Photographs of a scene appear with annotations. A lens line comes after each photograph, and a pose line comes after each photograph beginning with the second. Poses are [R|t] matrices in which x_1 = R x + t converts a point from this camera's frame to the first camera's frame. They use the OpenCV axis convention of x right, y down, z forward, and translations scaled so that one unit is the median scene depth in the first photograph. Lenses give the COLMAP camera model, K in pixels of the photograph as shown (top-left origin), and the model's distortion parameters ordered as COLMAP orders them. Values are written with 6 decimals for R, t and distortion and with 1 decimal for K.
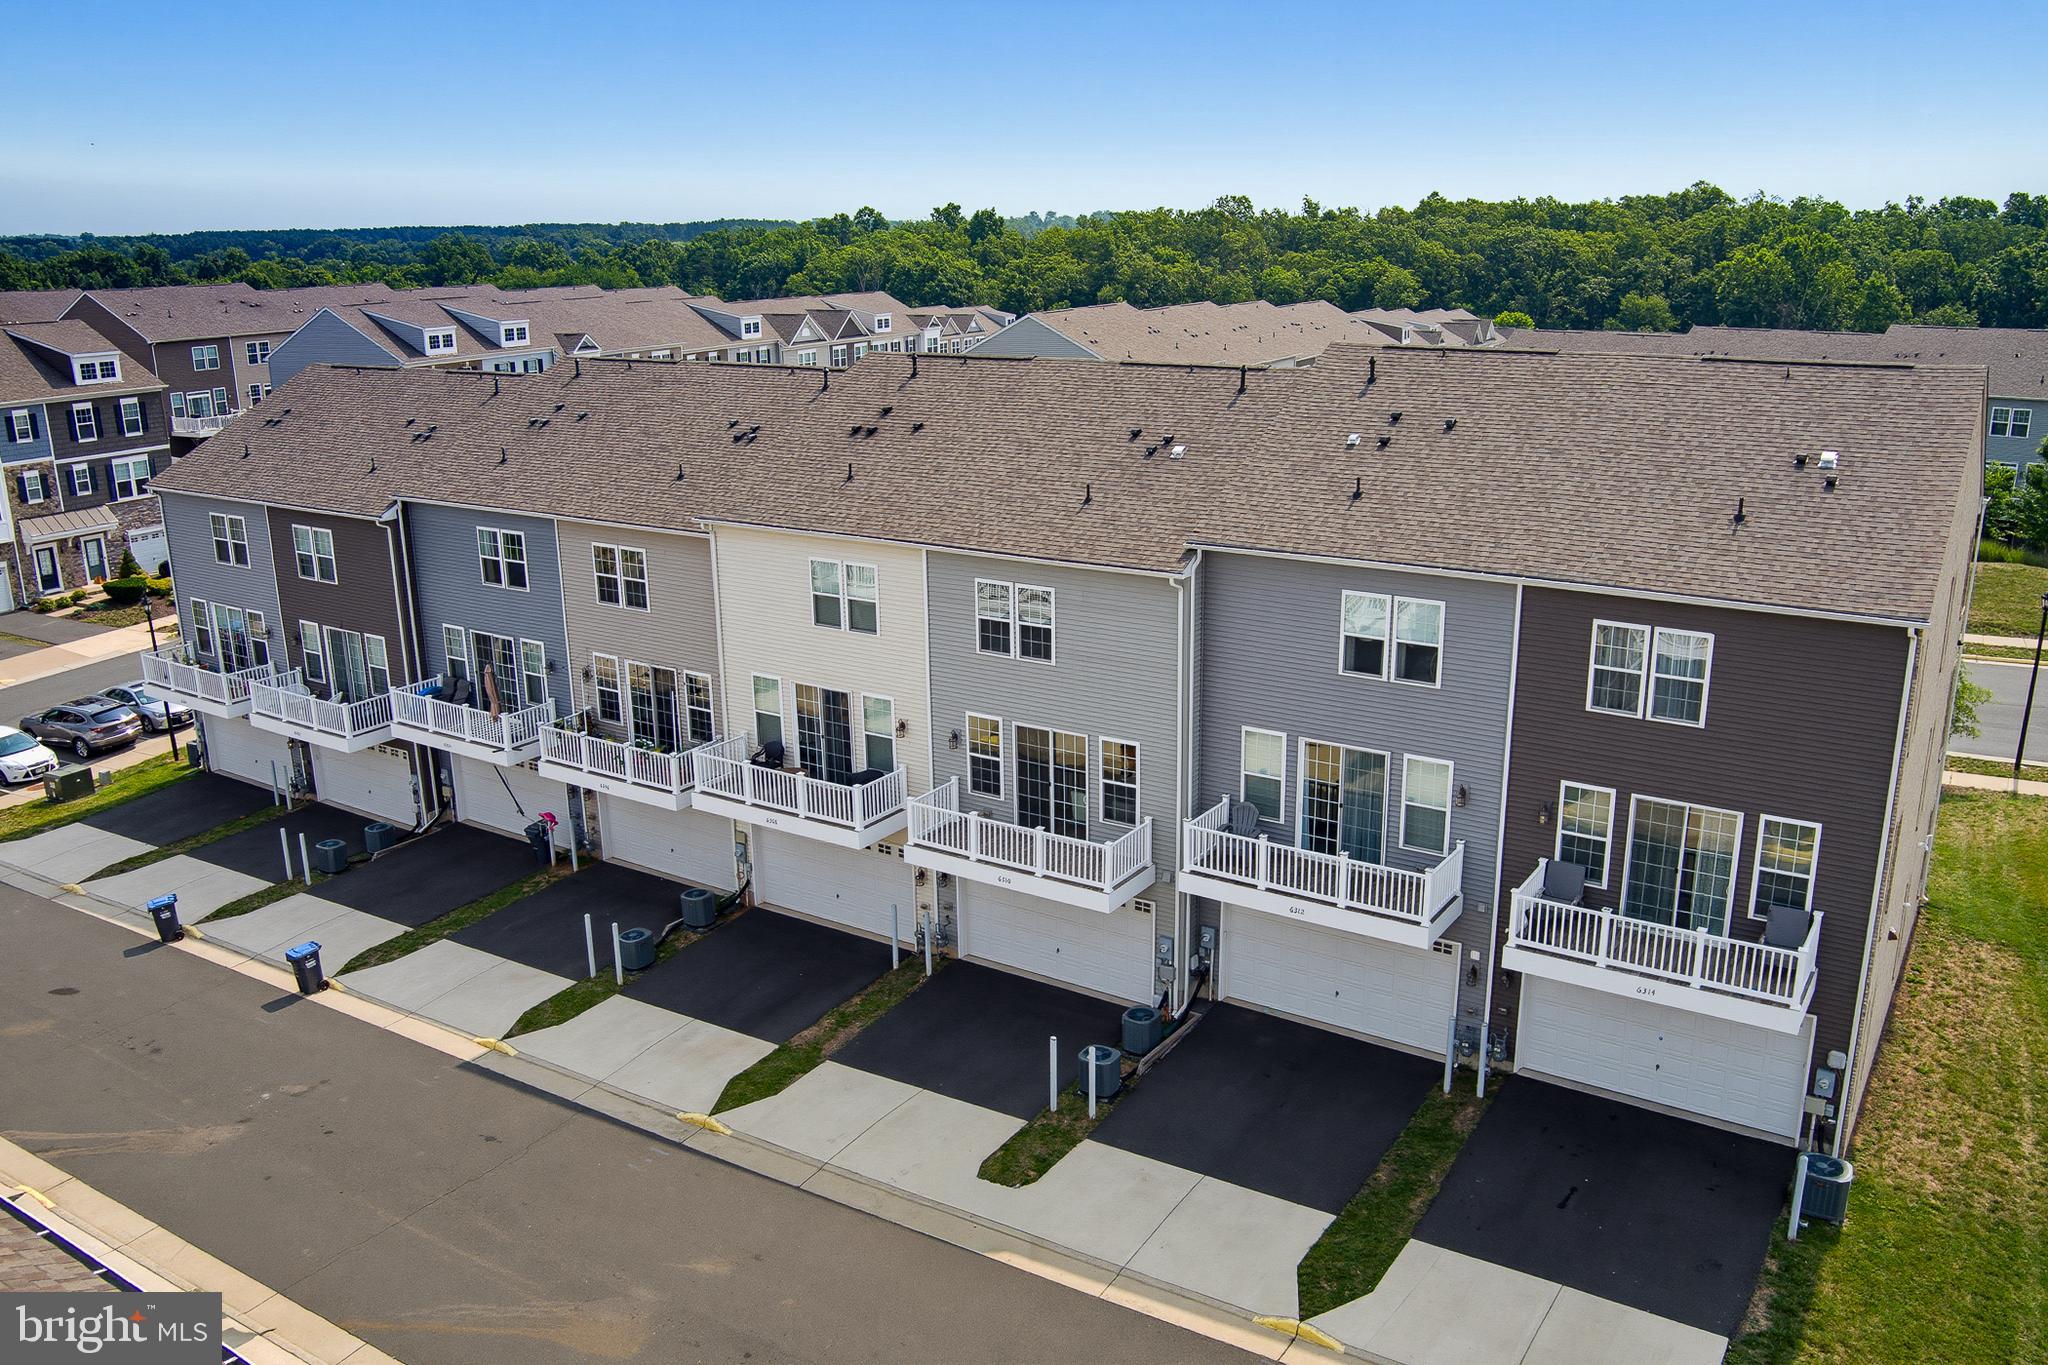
lens RADIAL K [[1615.9, 0, 1024.0], [0, 1615.9, 682.5], [0, 0, 1]] dist [-0.081120, 0.056586]
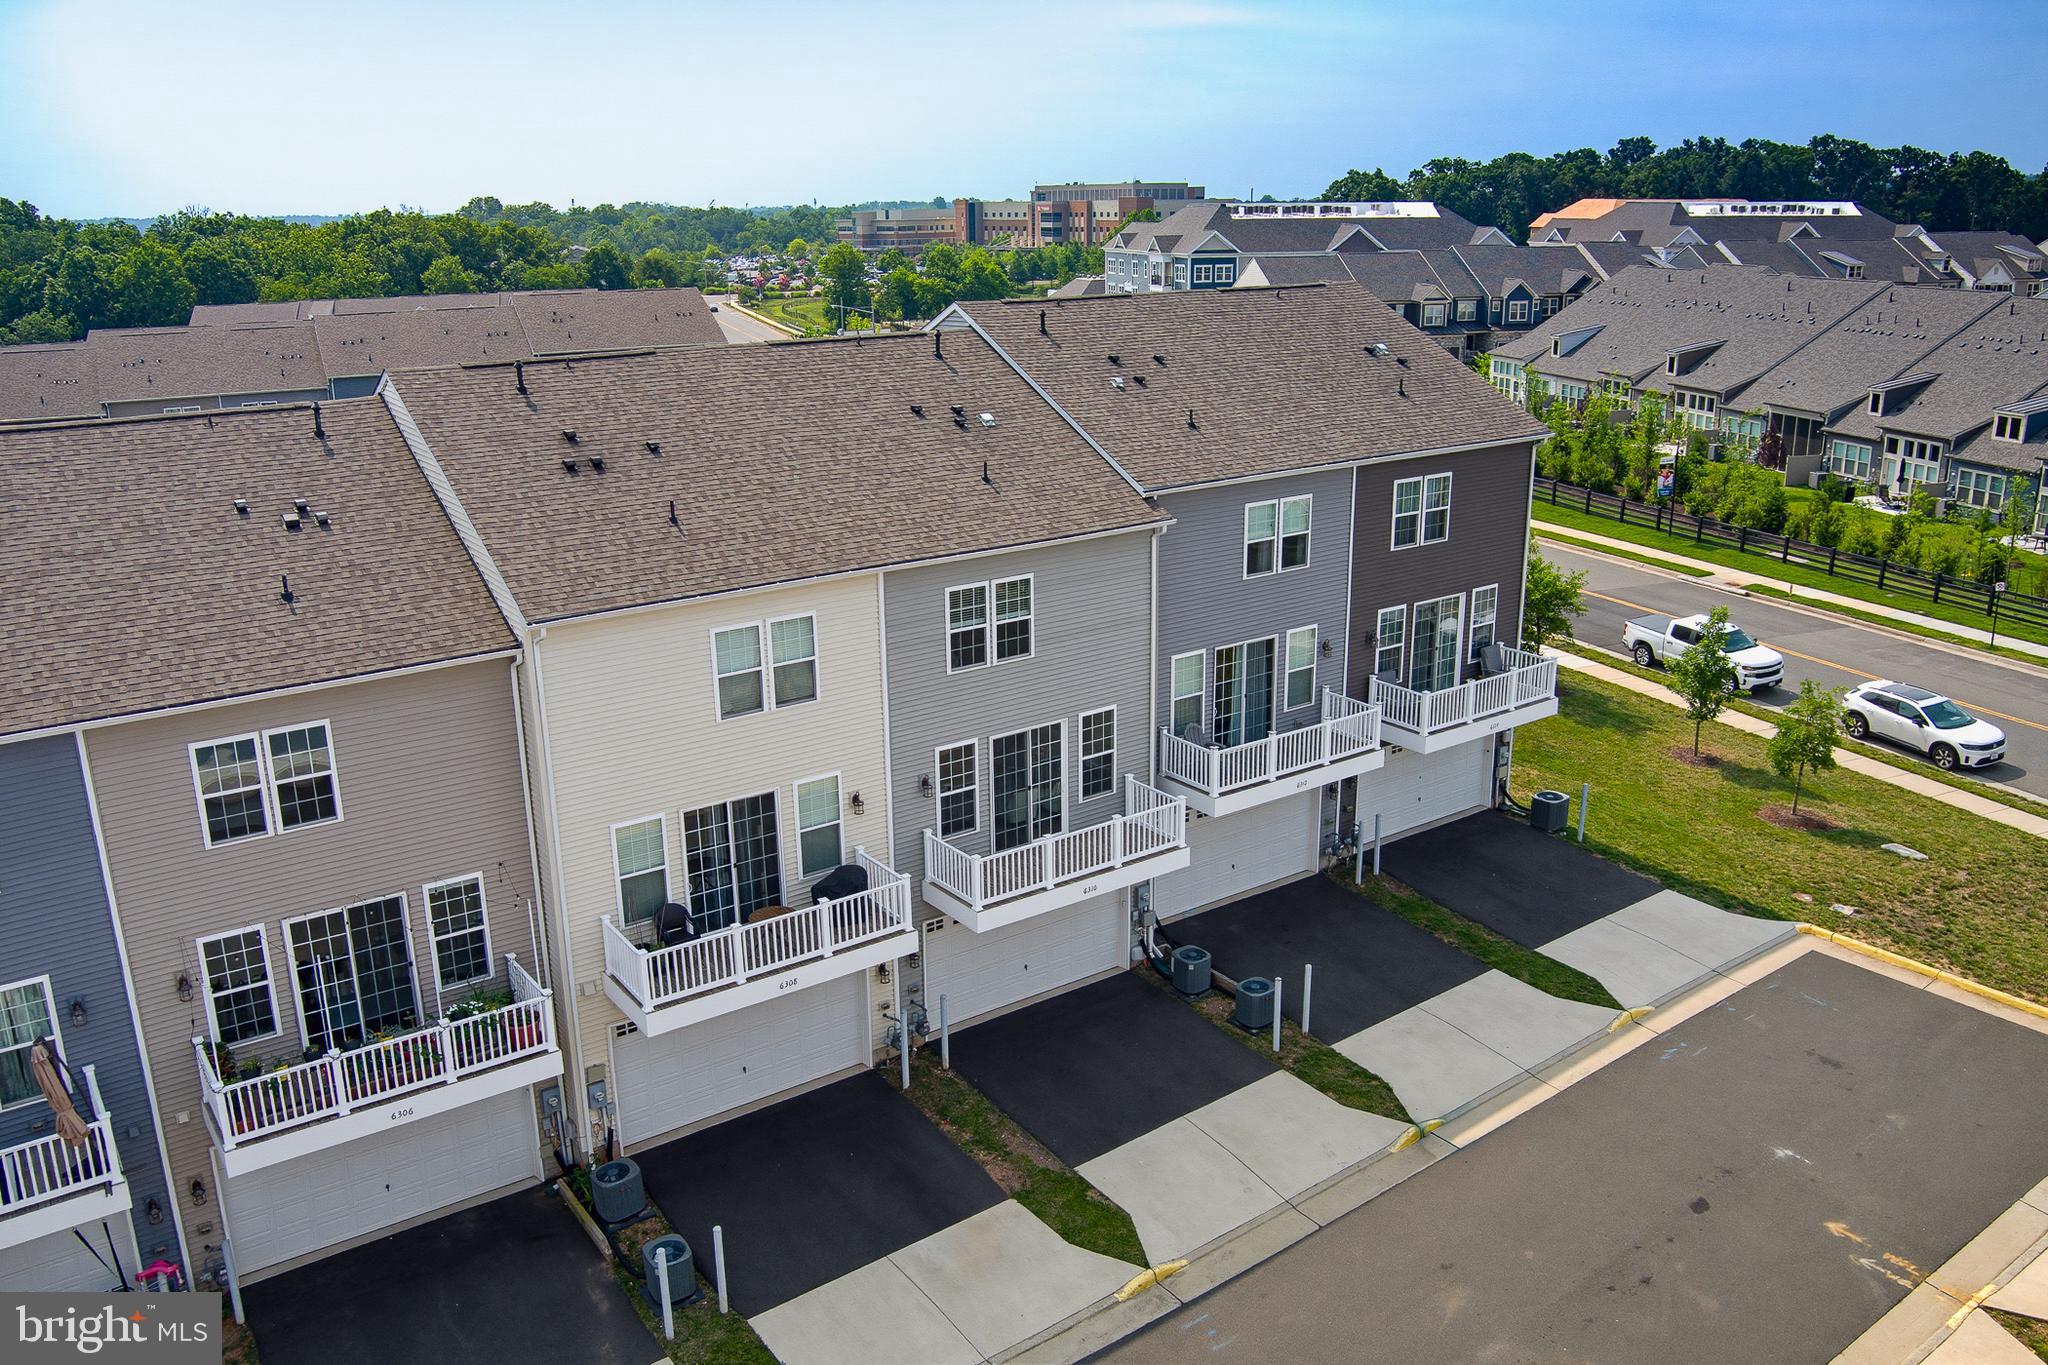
lens RADIAL K [[1615.9, 0, 1024.0], [0, 1615.9, 682.5], [0, 0, 1]] dist [-0.081120, 0.056586]
pose [[0.349799, -0.257979, 0.900604, -0.775272], [0.264649, 0.949392, 0.169164, -0.146332], [-0.898667, 0.179170, 0.400370, 0.605511]]
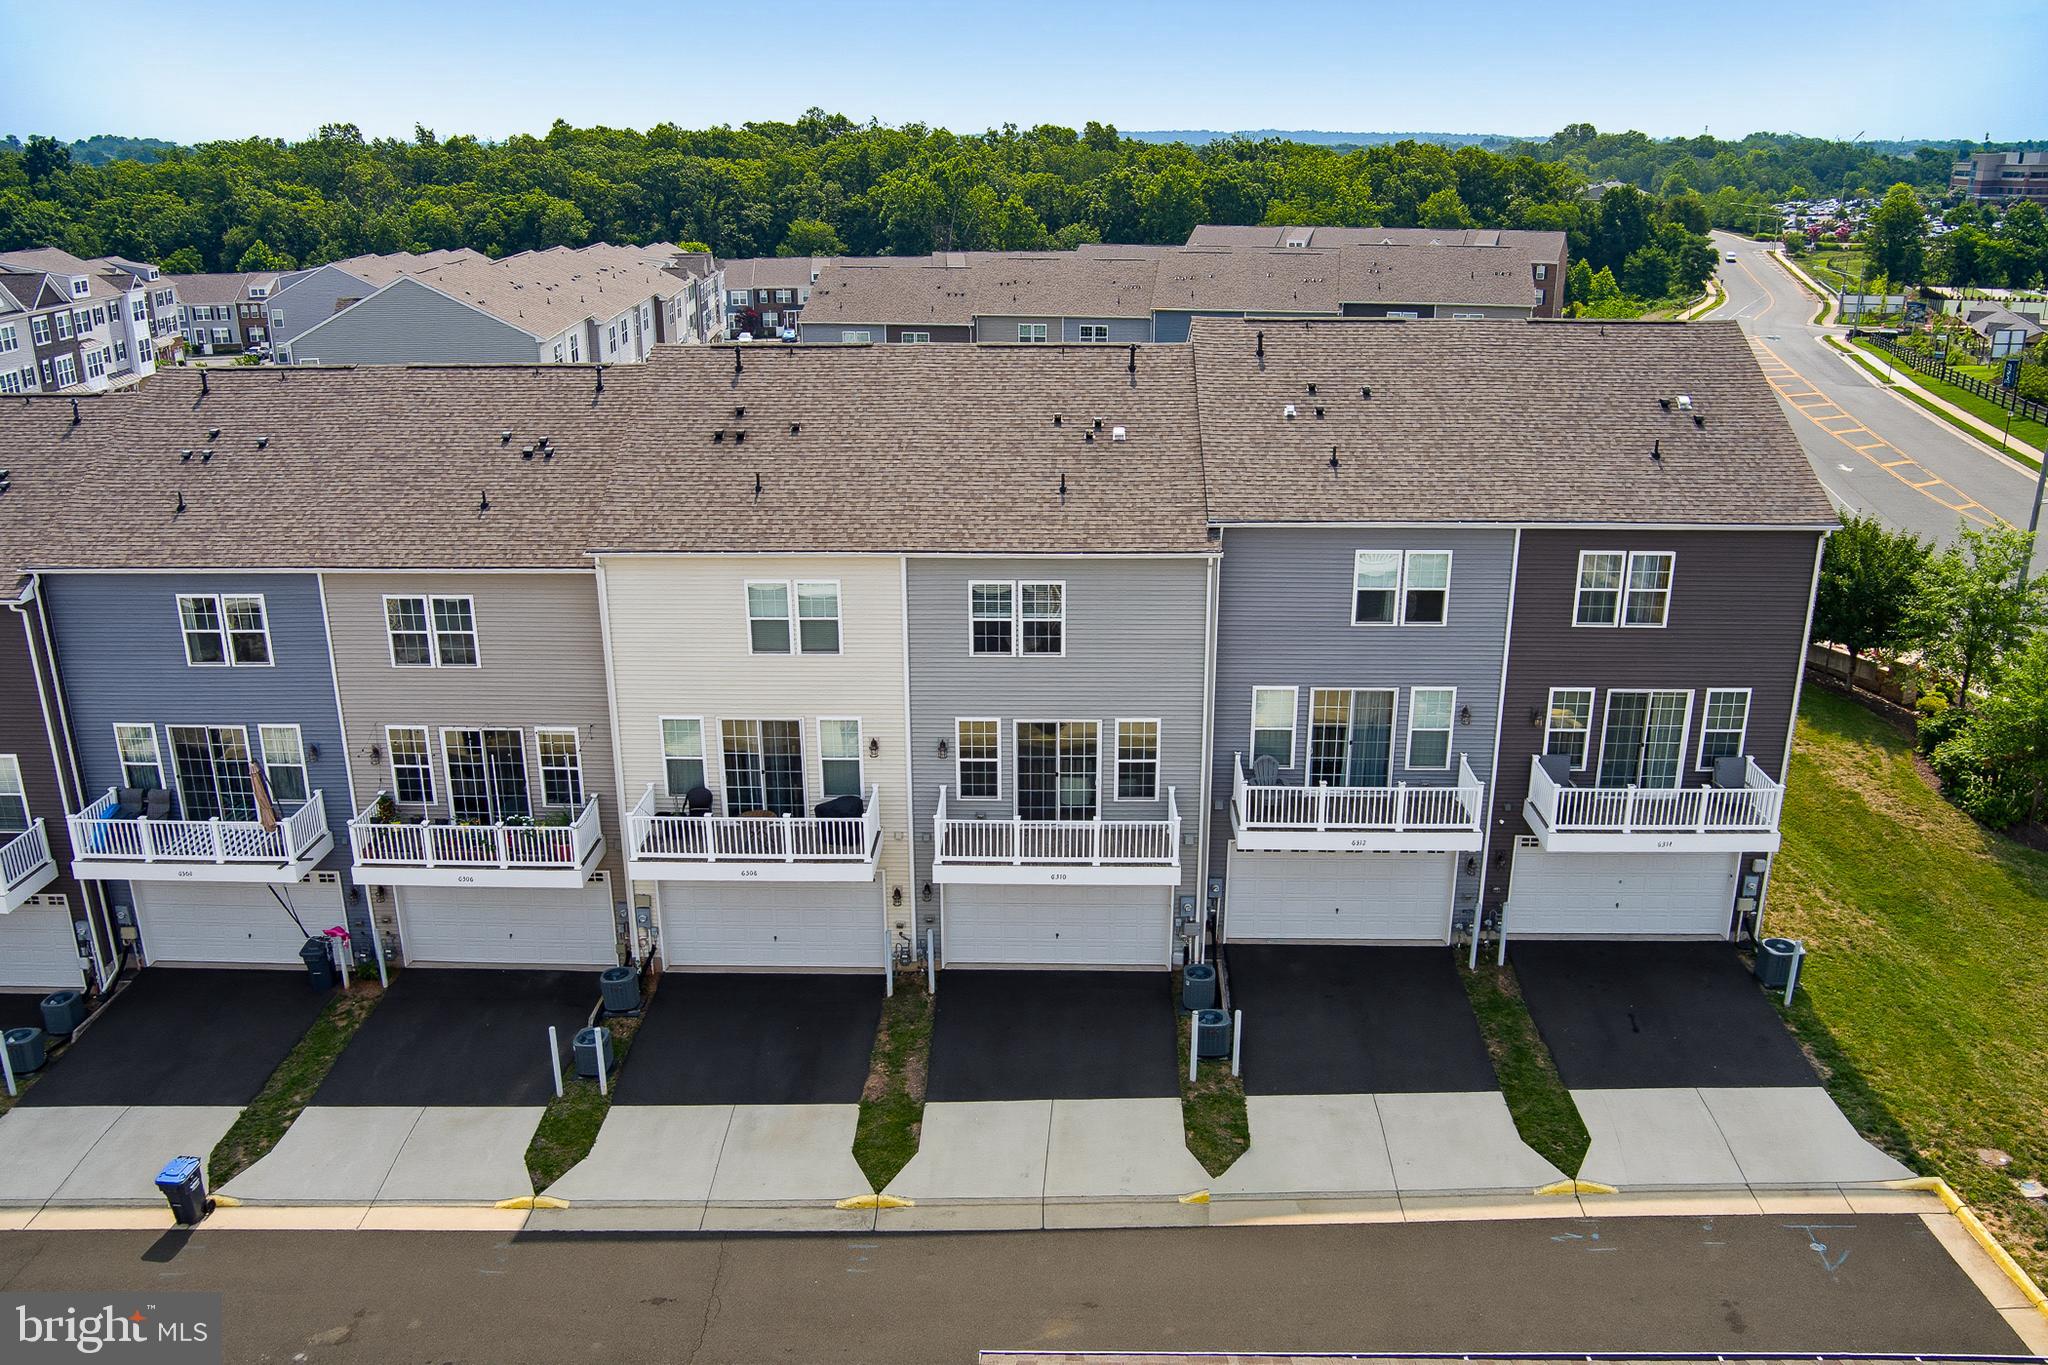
lens RADIAL K [[1615.9, 0, 1024.0], [0, 1615.9, 682.5], [0, 0, 1]] dist [-0.081120, 0.056586]
pose [[0.847693, -0.160541, 0.505612, -0.485979], [0.137309, 0.987029, 0.083192, -0.077733], [-0.512409, -0.001096, 0.858741, 0.143147]]
